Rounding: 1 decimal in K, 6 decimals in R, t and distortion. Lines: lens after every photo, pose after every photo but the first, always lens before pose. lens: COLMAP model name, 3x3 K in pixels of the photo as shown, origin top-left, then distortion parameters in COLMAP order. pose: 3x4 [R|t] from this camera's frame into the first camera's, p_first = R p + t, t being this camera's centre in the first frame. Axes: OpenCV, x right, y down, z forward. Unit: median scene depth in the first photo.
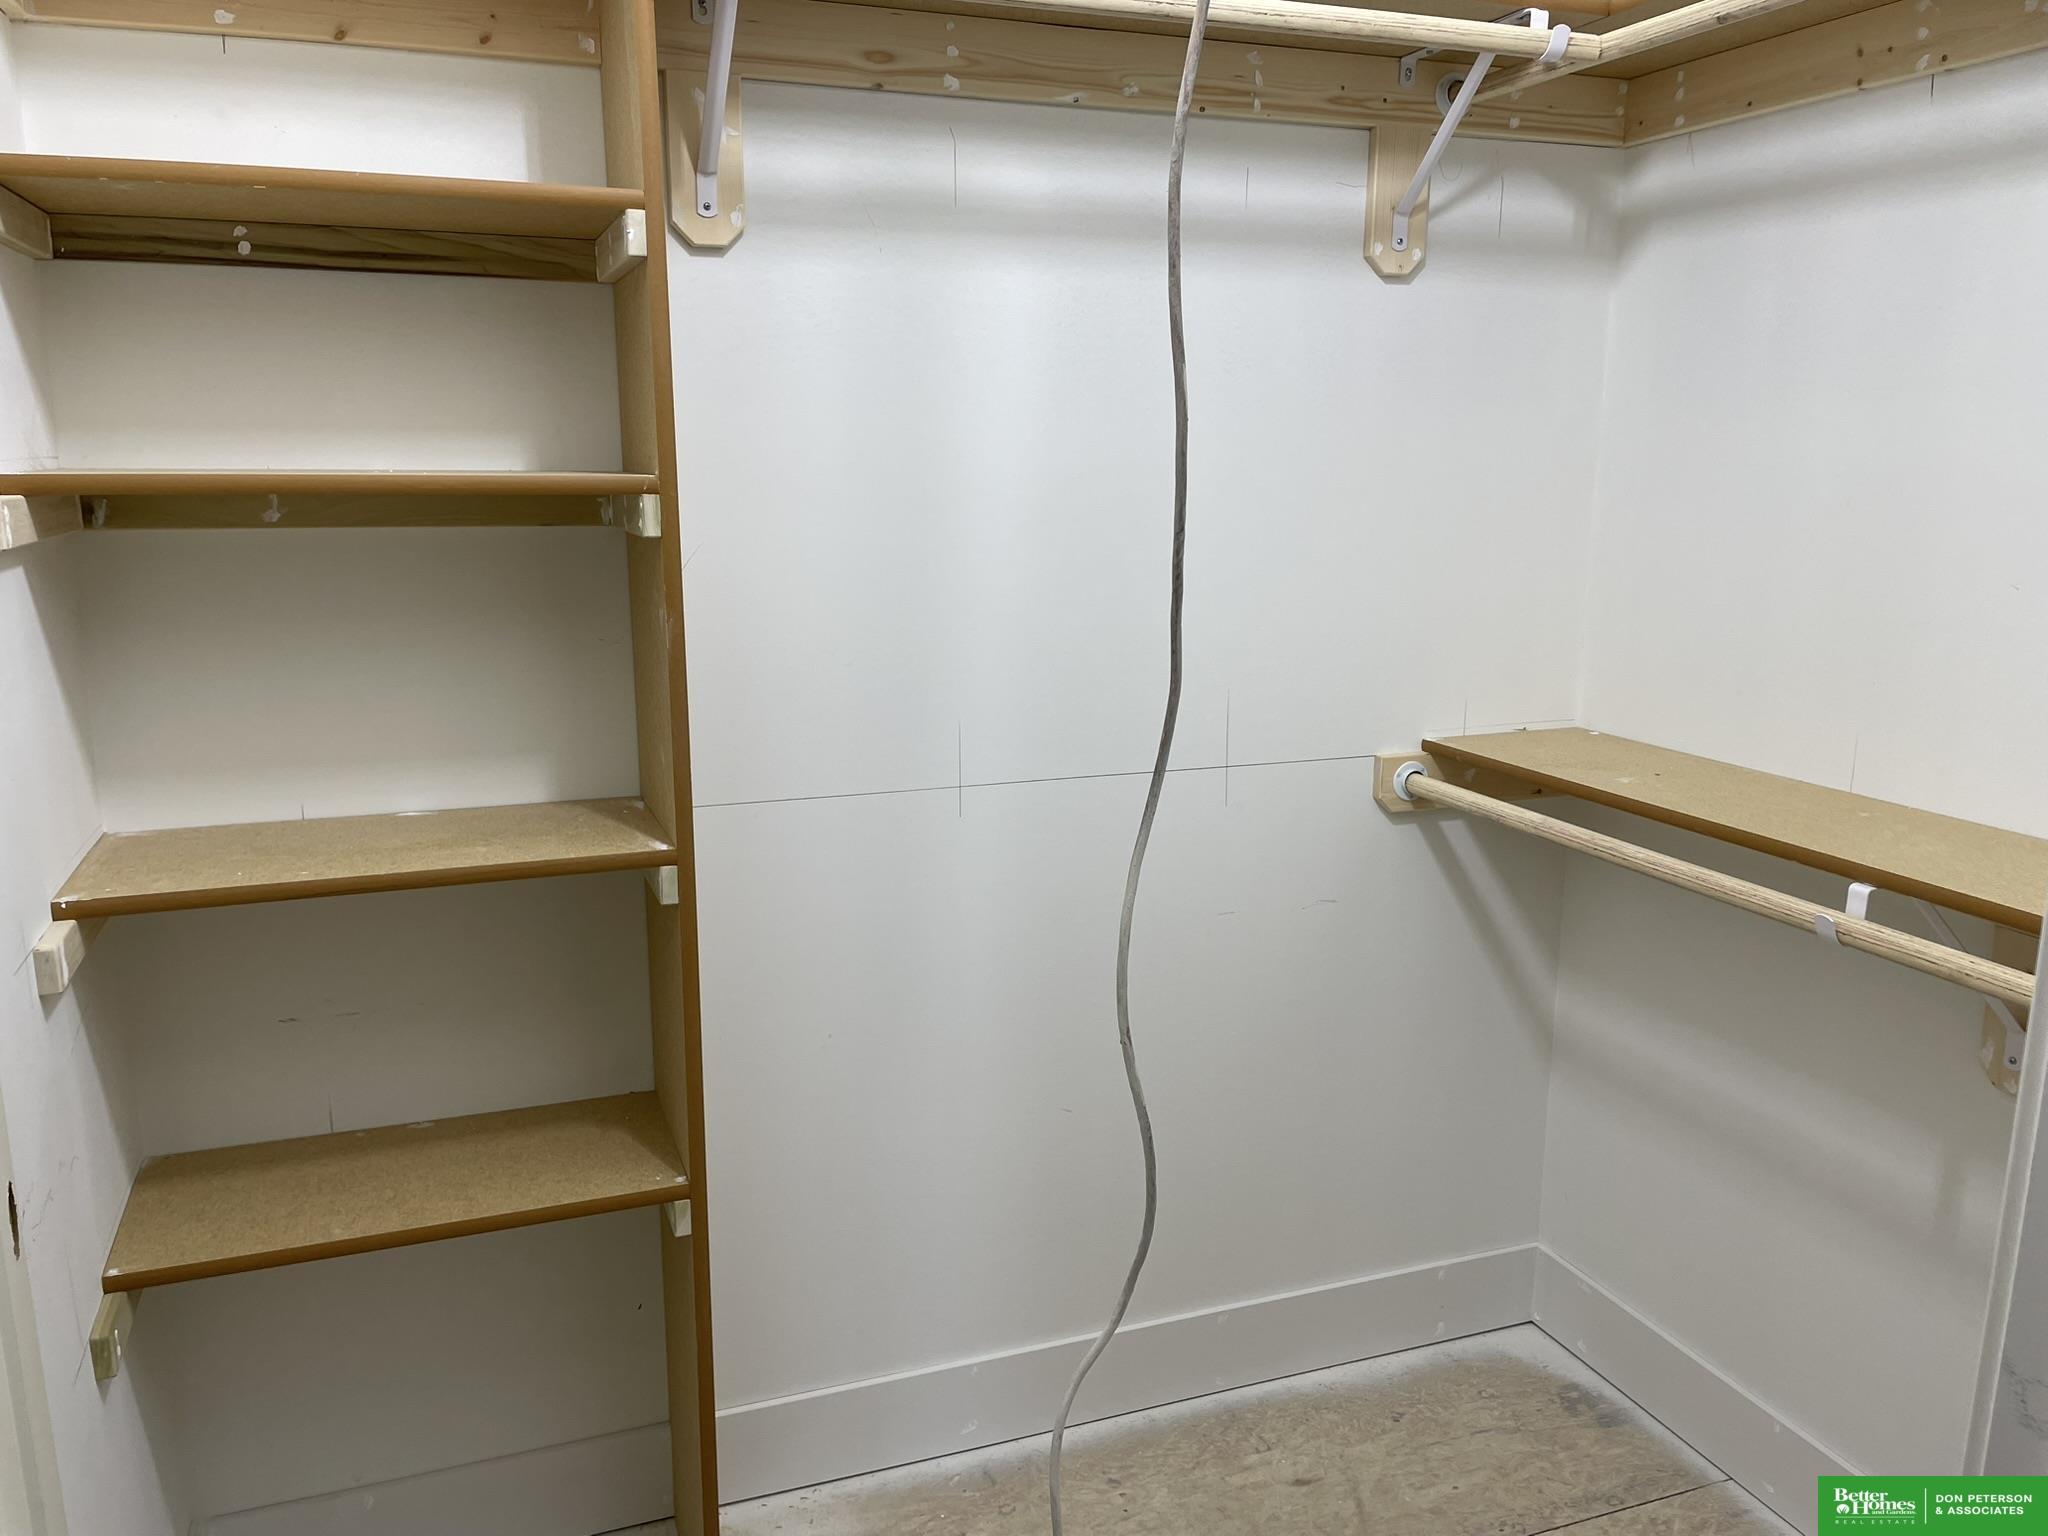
lens RADIAL K [[1534.5, 0, 1024.0], [0, 1534.5, 768.0], [0, 0, 1]] dist [0.071782, -0.101881]
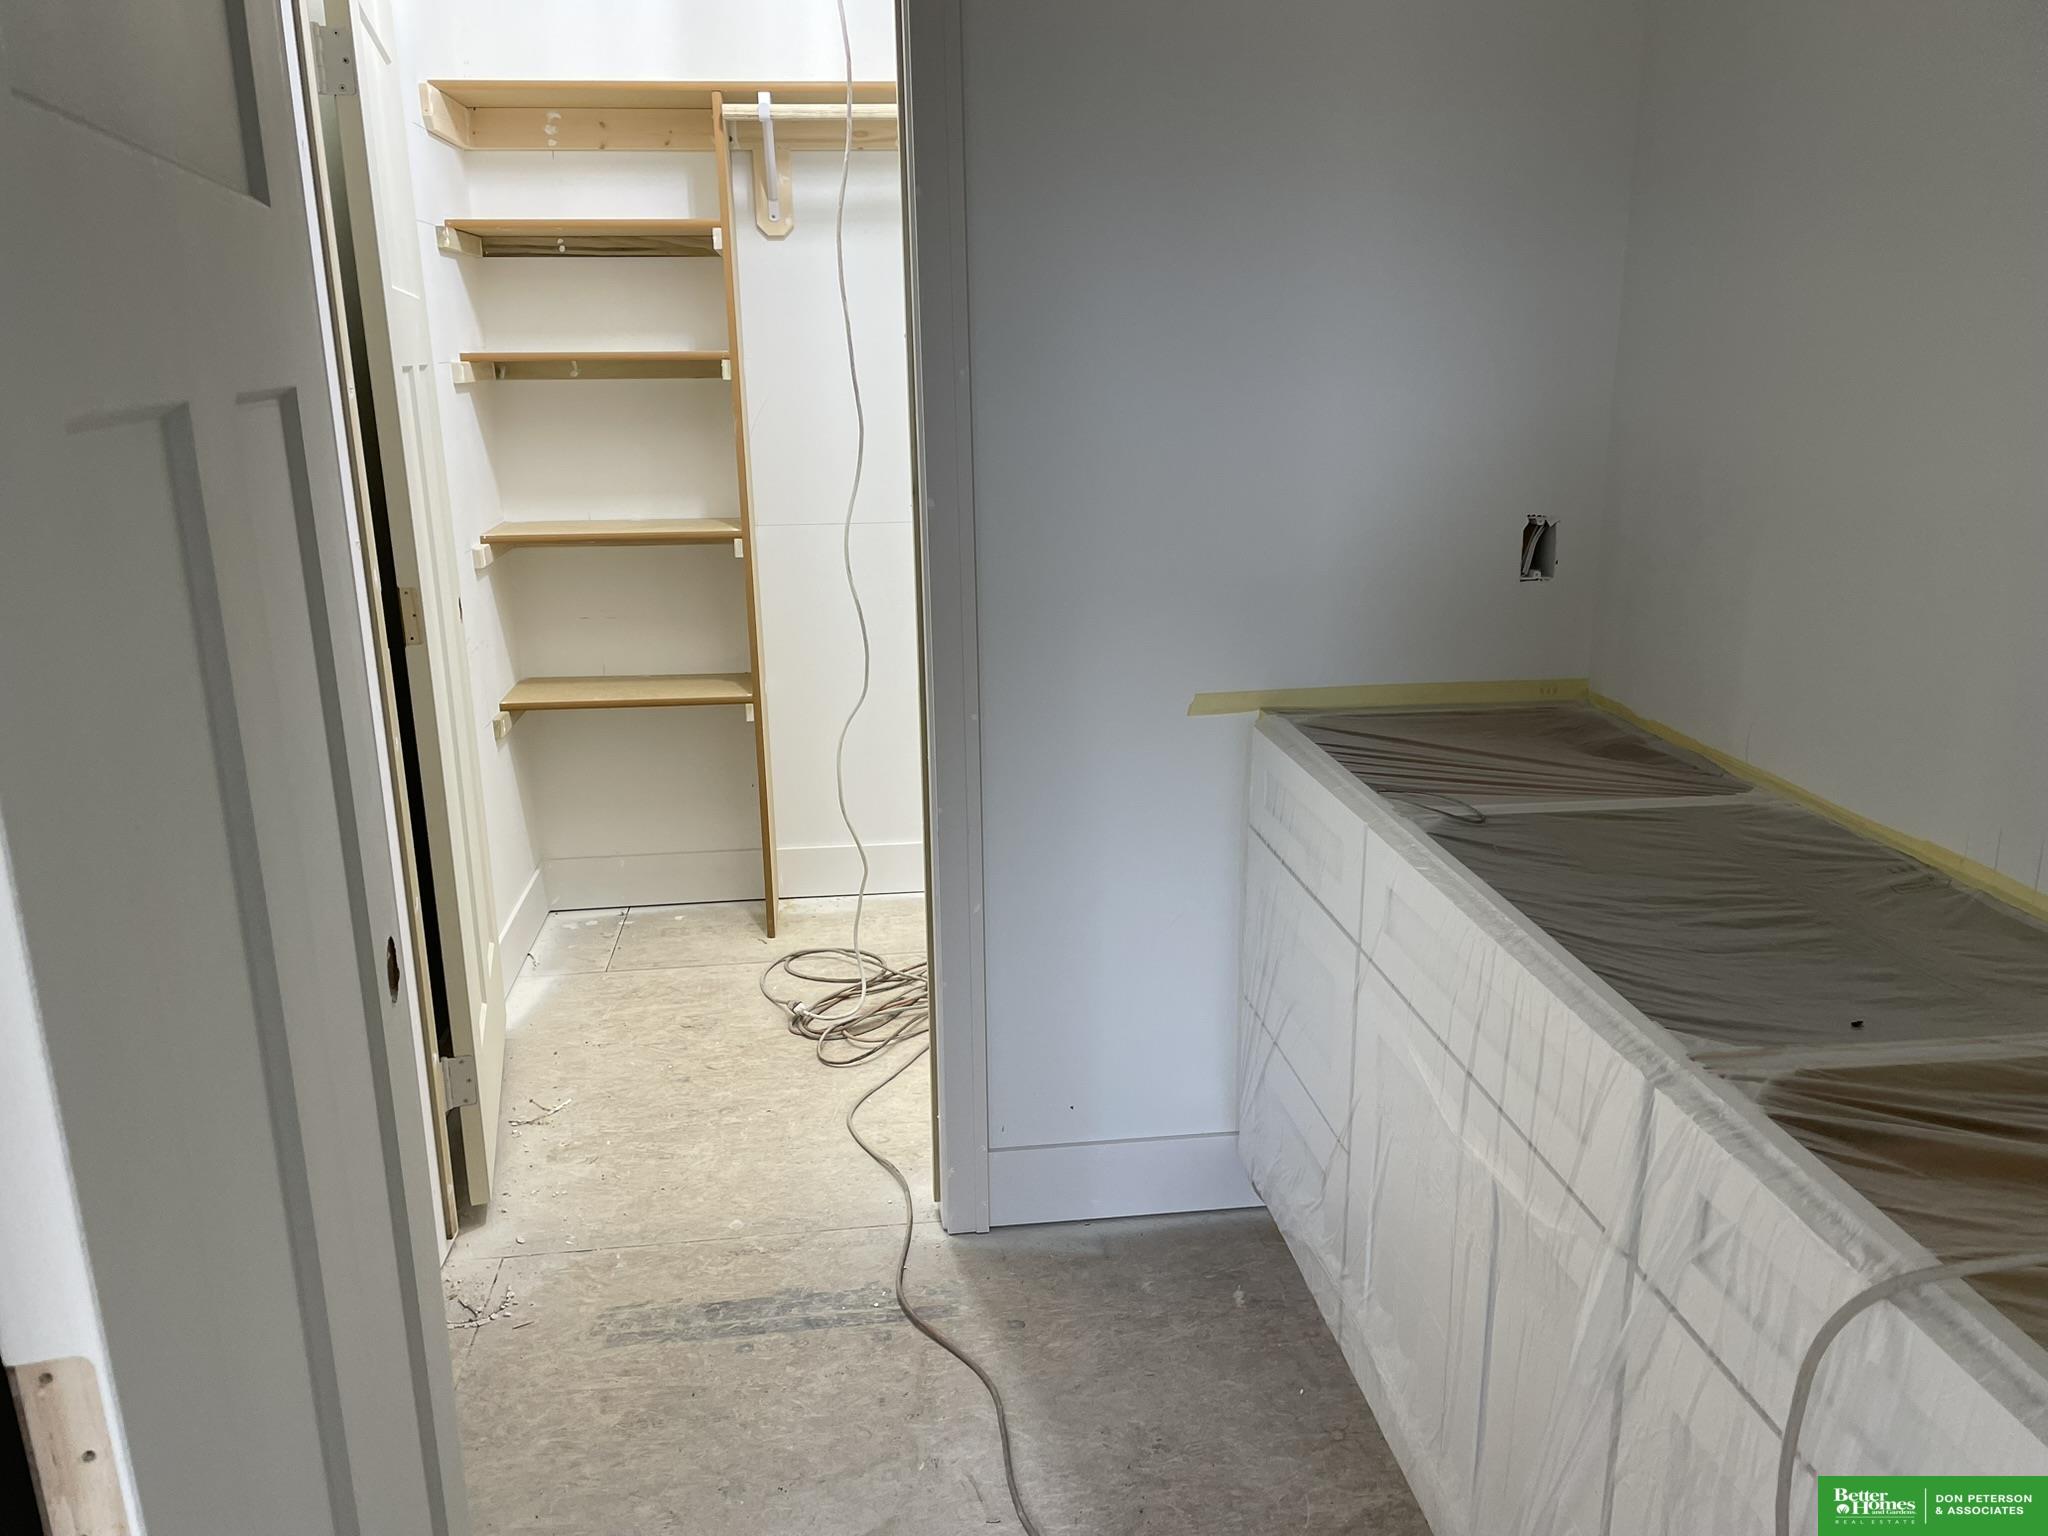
lens RADIAL K [[1534.5, 0, 1024.0], [0, 1534.5, 768.0], [0, 0, 1]] dist [0.071782, -0.101881]
pose [[0.968023, 0.046695, -0.246478, 0.700957], [-0.031526, 0.997378, 0.065137, 0.232623], [0.248873, -0.055283, 0.966957, -0.991798]]
